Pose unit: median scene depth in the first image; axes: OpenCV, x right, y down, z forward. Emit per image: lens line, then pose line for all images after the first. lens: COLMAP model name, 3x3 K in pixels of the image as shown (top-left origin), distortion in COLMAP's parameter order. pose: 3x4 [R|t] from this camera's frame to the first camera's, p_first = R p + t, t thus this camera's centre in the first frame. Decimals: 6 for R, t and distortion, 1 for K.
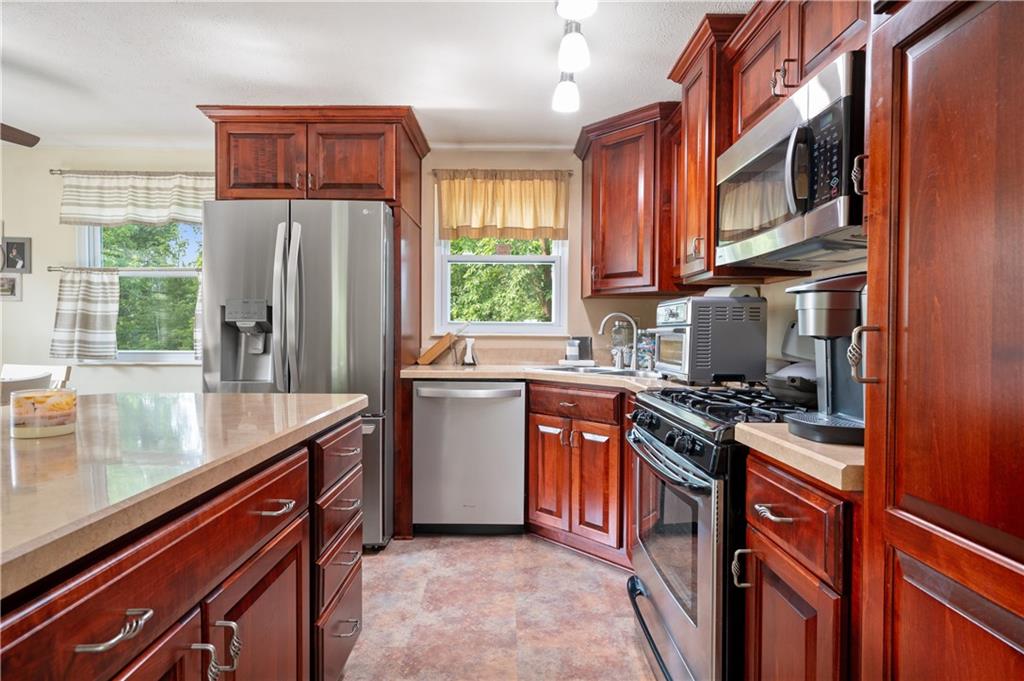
lens RADIAL K [[517.2, 0, 517.5], [0, 517.2, 339.1], [0, 0, 1]] dist [0.000682, -0.000086]
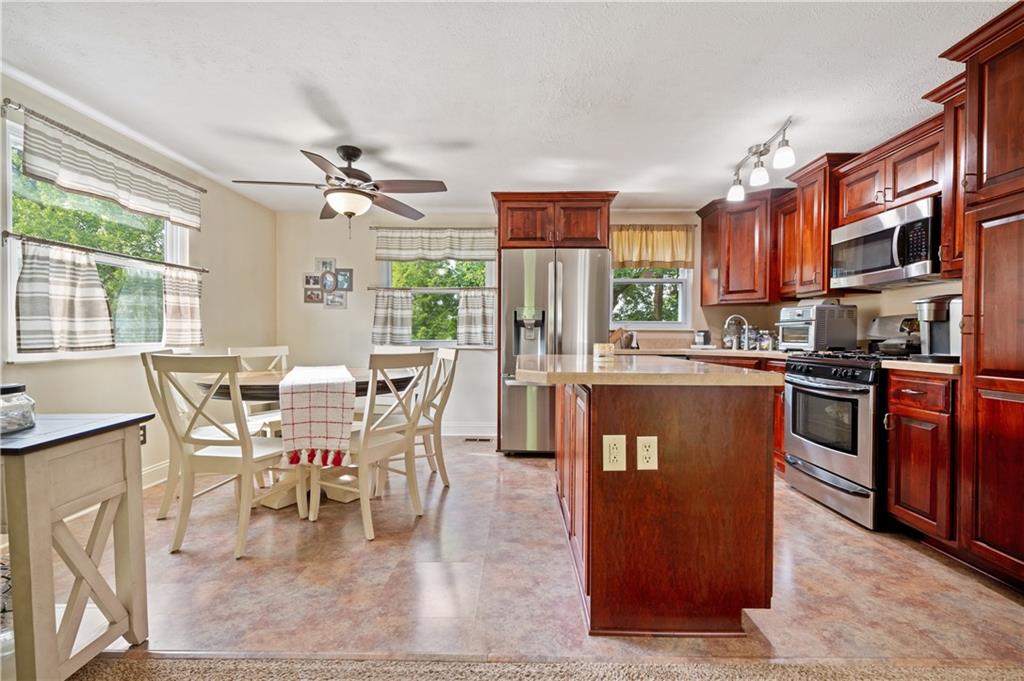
lens RADIAL K [[443.8, 0, 514.3], [0, 443.8, 340.4], [0, 0, 1]] dist [-0.001254, -0.000133]
pose [[0.999726, -0.000698, -0.023389, -0.481712], [0.000638, 0.999996, -0.002607, 0.032918], [0.023391, 0.002591, 0.999723, -0.414809]]
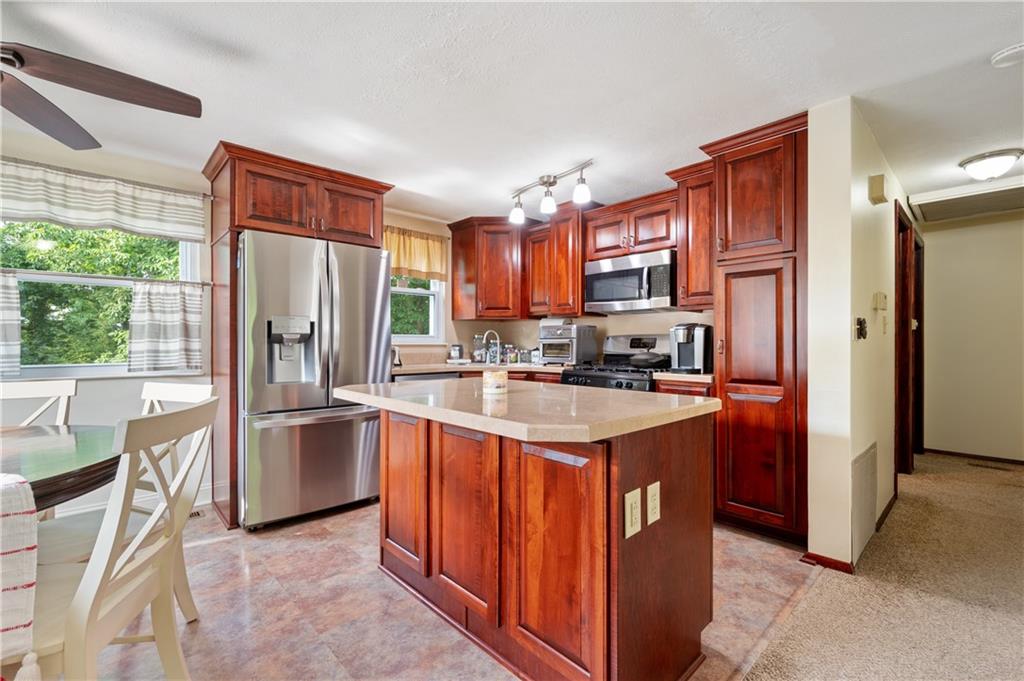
lens RADIAL K [[443.8, 0, 514.3], [0, 443.8, 340.4], [0, 0, 1]] dist [-0.001254, -0.000133]
pose [[0.734180, -0.001899, 0.678952, -0.759125], [0.012921, 0.999854, -0.011176, -0.000127], [-0.678832, 0.016978, 0.734097, -0.121356]]
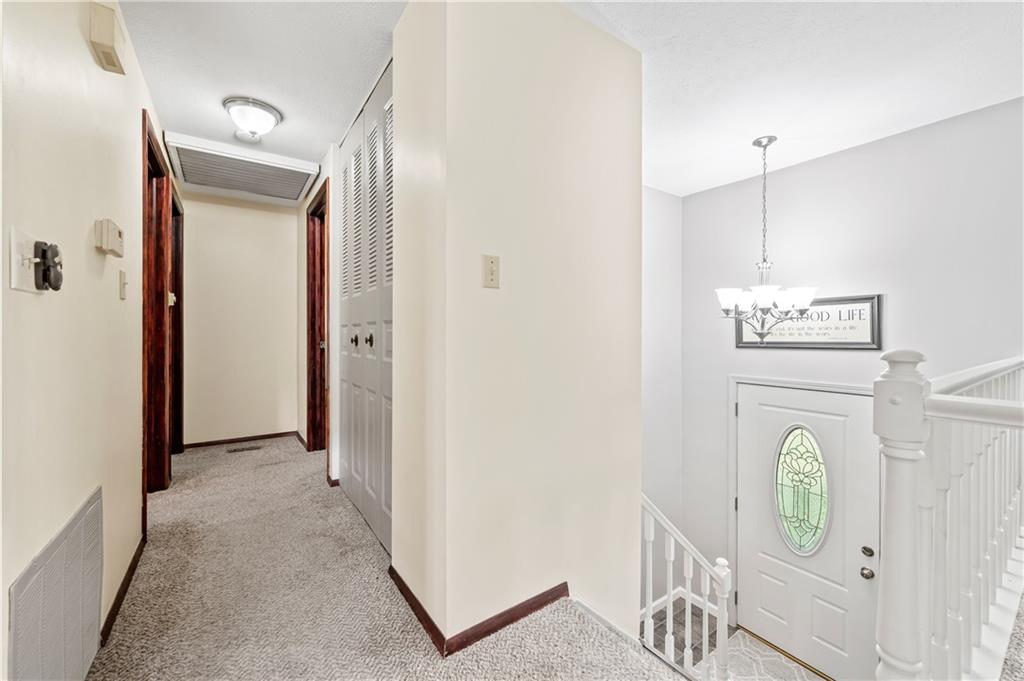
lens RADIAL K [[411.6, 0, 507.9], [0, 411.6, 336.7], [0, 0, 1]] dist [-0.000738, -0.000069]
pose [[-0.553754, -0.011940, 0.832595, -0.243837], [0.007591, 0.999783, 0.019386, 0.029657], [-0.832646, 0.017055, -0.553543, -0.084292]]
